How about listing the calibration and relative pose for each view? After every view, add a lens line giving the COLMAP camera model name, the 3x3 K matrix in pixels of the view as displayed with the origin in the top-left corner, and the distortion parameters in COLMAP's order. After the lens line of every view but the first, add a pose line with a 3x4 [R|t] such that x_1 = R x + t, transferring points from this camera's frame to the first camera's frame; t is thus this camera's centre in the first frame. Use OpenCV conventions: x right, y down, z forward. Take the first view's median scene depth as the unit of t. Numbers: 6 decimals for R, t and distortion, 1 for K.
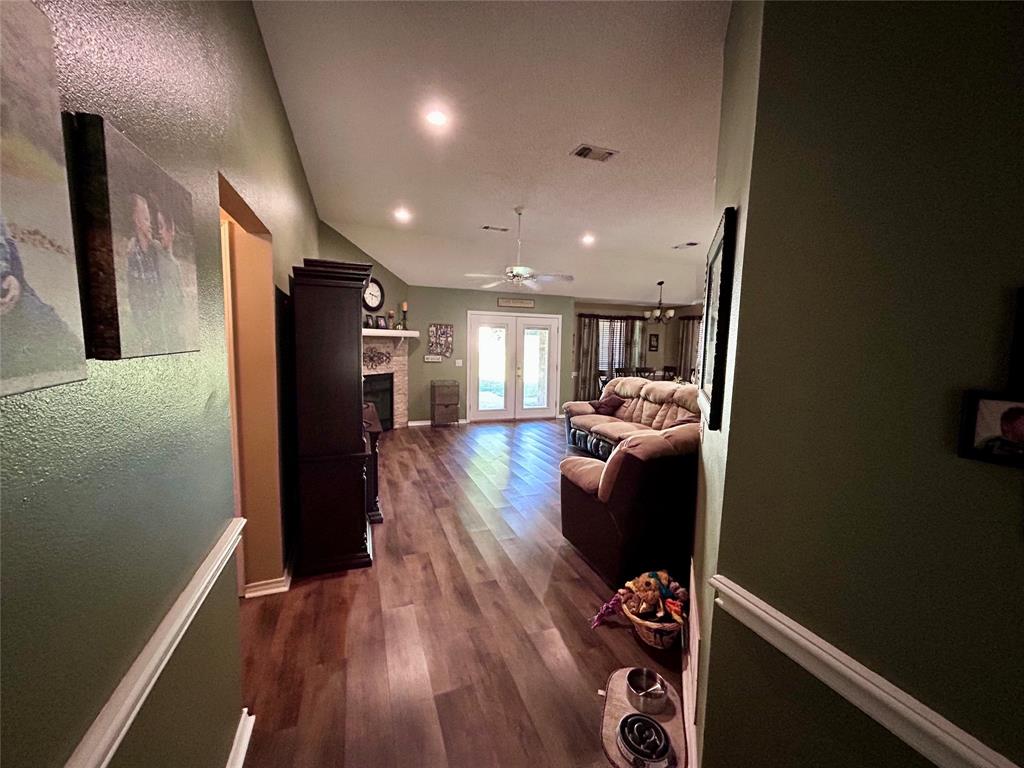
lens RADIAL K [[413.3, 0, 512.0], [0, 413.3, 384.0], [0, 0, 1]] dist [-0.001557, -0.000038]
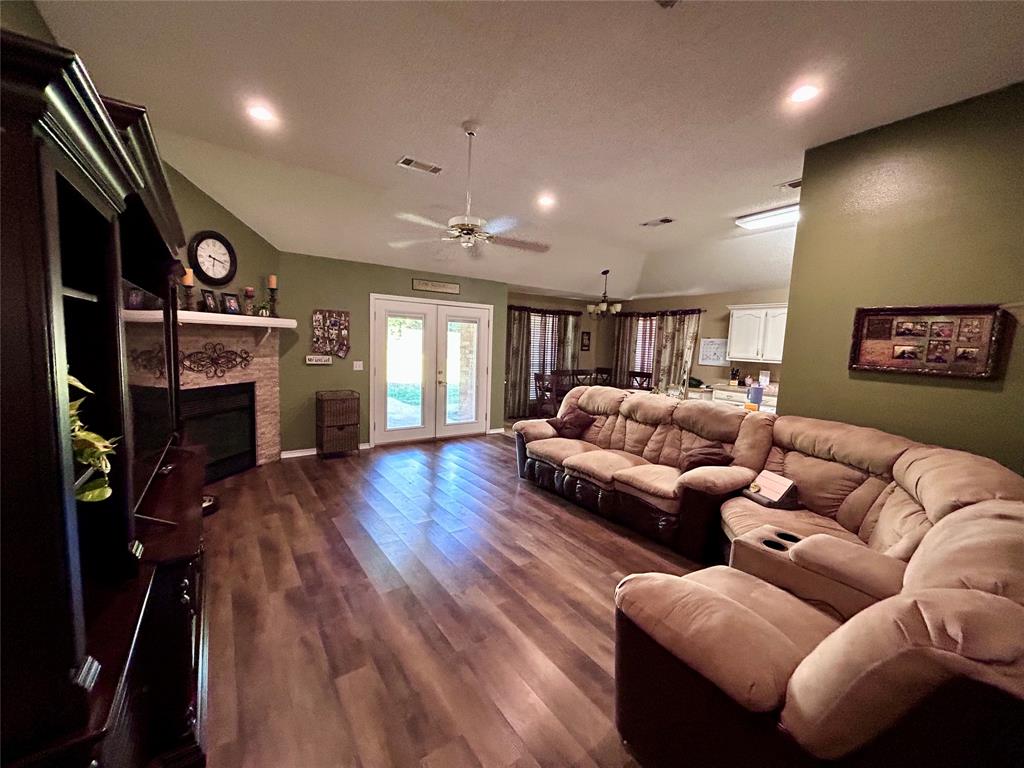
lens RADIAL K [[413.3, 0, 512.0], [0, 413.3, 384.0], [0, 0, 1]] dist [-0.001557, -0.000038]
pose [[0.967472, -0.010722, 0.252751, -0.056367], [0.008462, 0.999914, 0.010026, -0.026534], [-0.252837, -0.007561, 0.967479, 0.257715]]
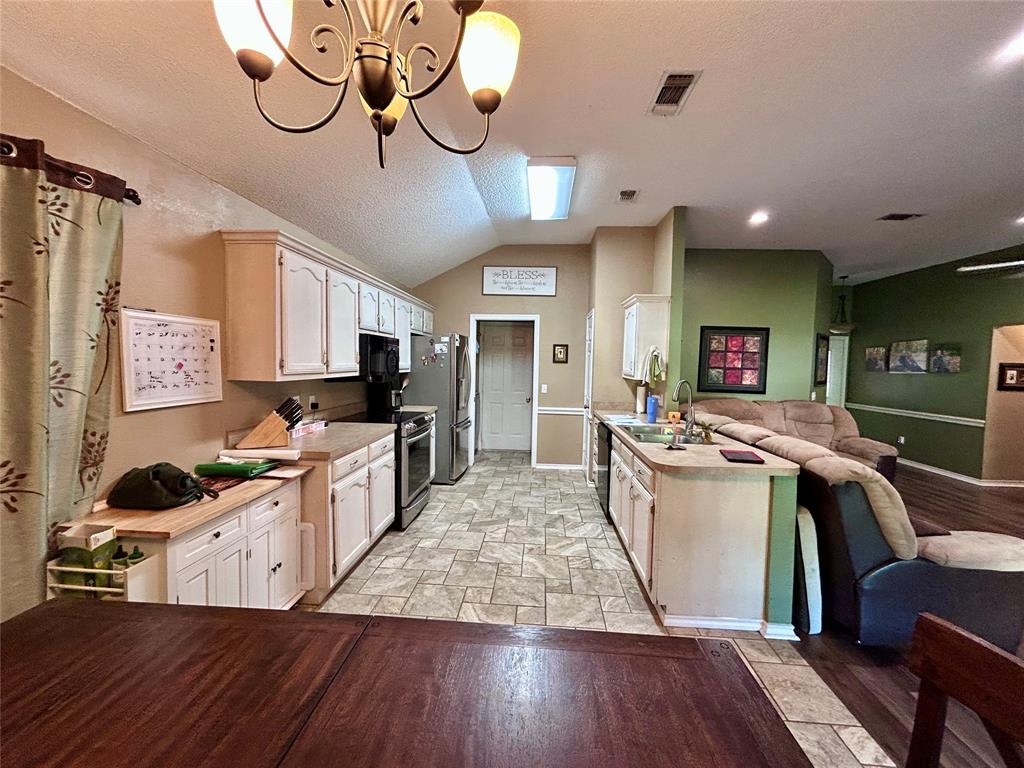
lens RADIAL K [[413.3, 0, 512.0], [0, 413.3, 384.0], [0, 0, 1]] dist [-0.001557, -0.000038]
pose [[-0.908171, -0.060934, 0.414141, 0.348571], [0.004809, 0.987764, 0.155880, -0.119584], [-0.418572, 0.143557, -0.896766, 1.292307]]
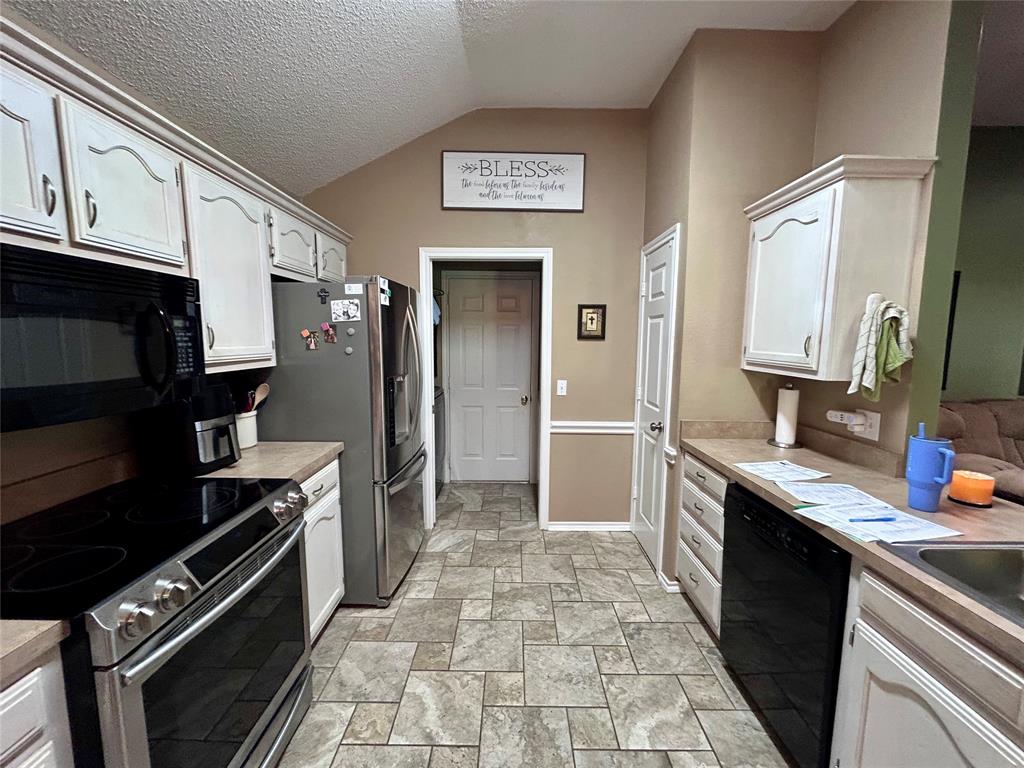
lens RADIAL K [[413.3, 0, 512.0], [0, 413.3, 384.0], [0, 0, 1]] dist [-0.001557, -0.000038]
pose [[-0.935679, -0.066154, 0.346597, 0.524770], [0.010934, 0.976360, 0.215874, -0.082884], [-0.352684, 0.205779, -0.912836, 0.957734]]
